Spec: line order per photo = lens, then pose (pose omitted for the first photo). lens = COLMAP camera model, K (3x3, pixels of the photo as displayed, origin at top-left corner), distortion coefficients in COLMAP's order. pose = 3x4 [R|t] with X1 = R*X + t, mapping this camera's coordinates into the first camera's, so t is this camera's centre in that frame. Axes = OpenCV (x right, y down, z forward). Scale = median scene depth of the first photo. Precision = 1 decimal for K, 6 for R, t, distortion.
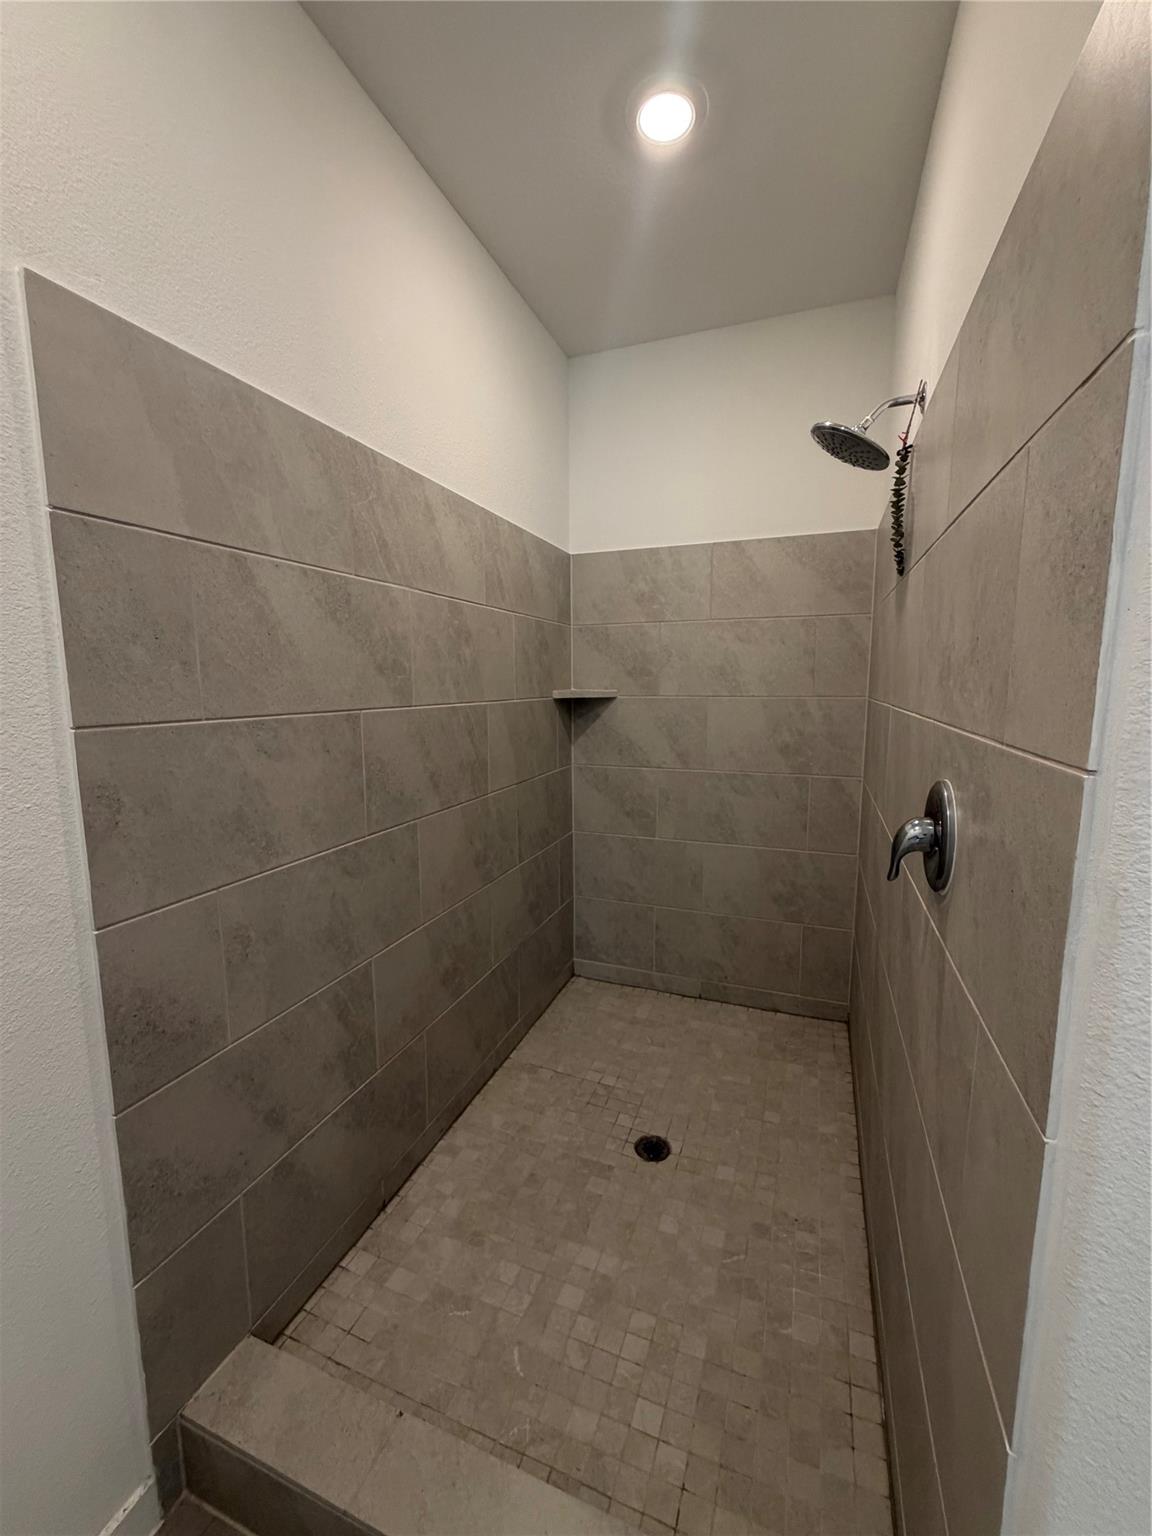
lens RADIAL K [[612.3, 0, 568.0], [0, 612.3, 760.7], [0, 0, 1]] dist [-0.000627, -0.000169]
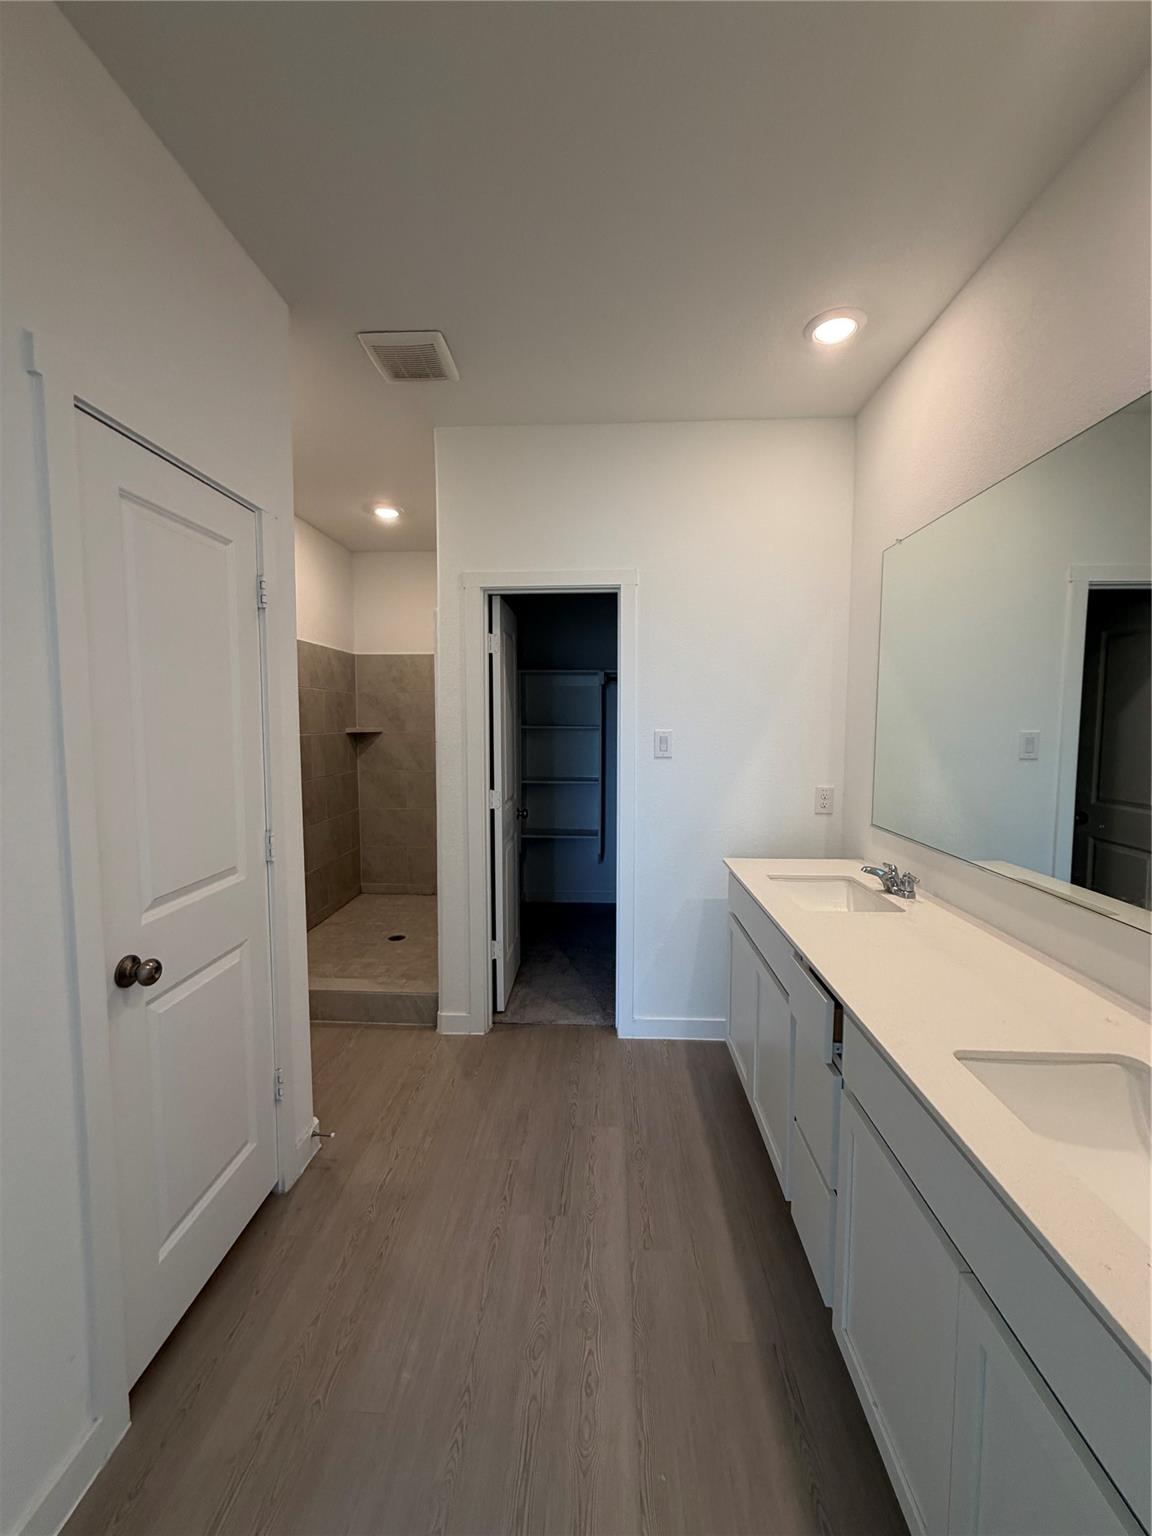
lens RADIAL K [[612.3, 0, 568.0], [0, 612.3, 760.7], [0, 0, 1]] dist [-0.000627, -0.000169]
pose [[0.950288, -0.015942, 0.310965, 0.035449], [0.035144, 0.997798, -0.056245, 0.105920], [-0.309384, 0.064377, 0.948756, -0.919571]]
